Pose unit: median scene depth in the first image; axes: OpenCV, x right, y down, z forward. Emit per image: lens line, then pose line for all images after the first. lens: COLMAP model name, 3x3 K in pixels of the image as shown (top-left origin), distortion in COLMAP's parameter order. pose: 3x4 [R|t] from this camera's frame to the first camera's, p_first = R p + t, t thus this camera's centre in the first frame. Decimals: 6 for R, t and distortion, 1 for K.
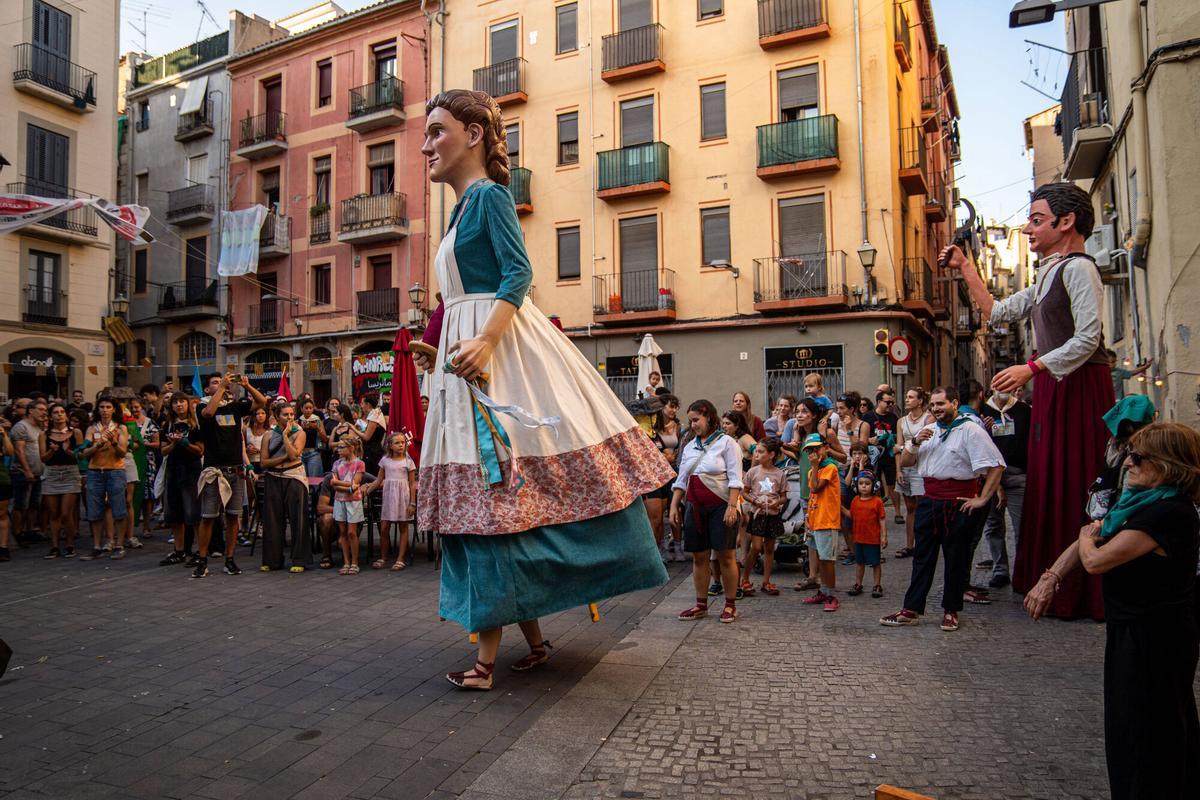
lens RADIAL K [[856.1, 0, 610.6], [0, 856.1, 395.1], [0, 0, 1]] dist [-0.125586, 0.083950]
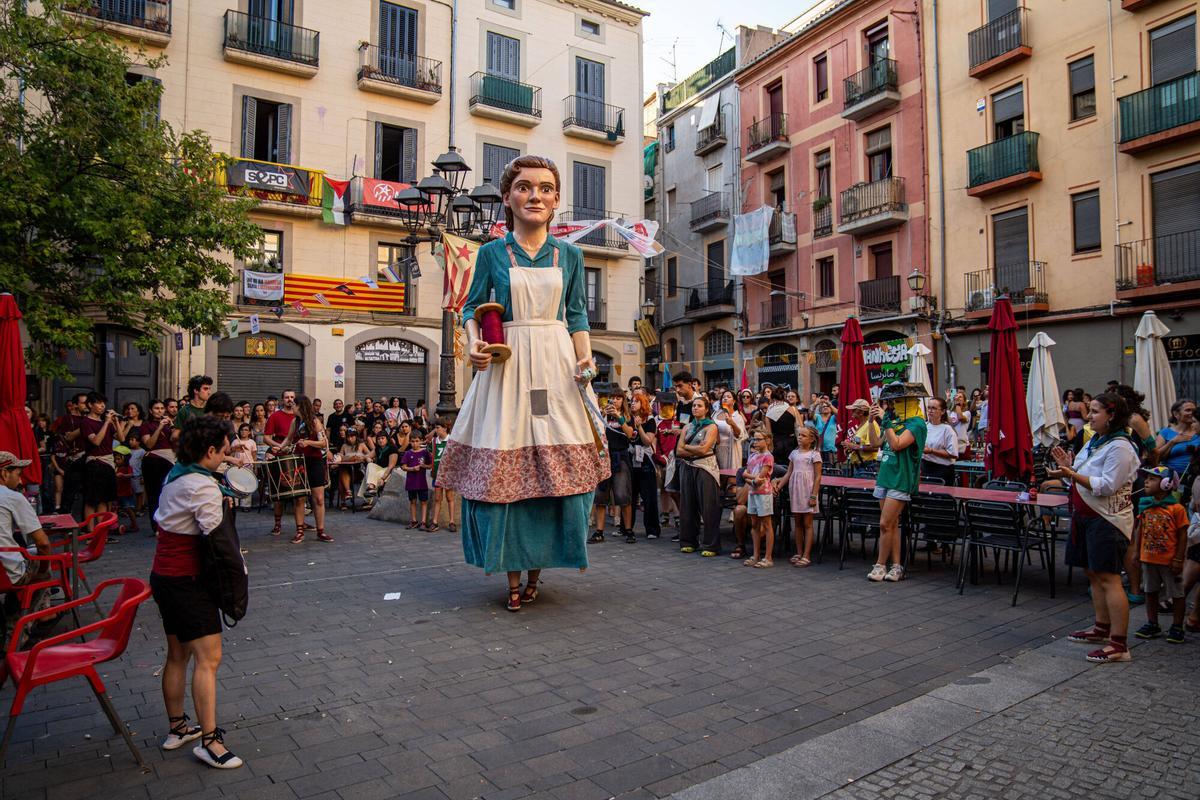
lens RADIAL K [[856.1, 0, 598.3], [0, 856.1, 396.7], [0, 0, 1]] dist [-0.125586, 0.083950]
pose [[0.801635, -0.002751, -0.597807, 0.184691], [0.010869, 0.999891, 0.009972, -0.004519], [0.597715, -0.014491, 0.801578, 0.086868]]
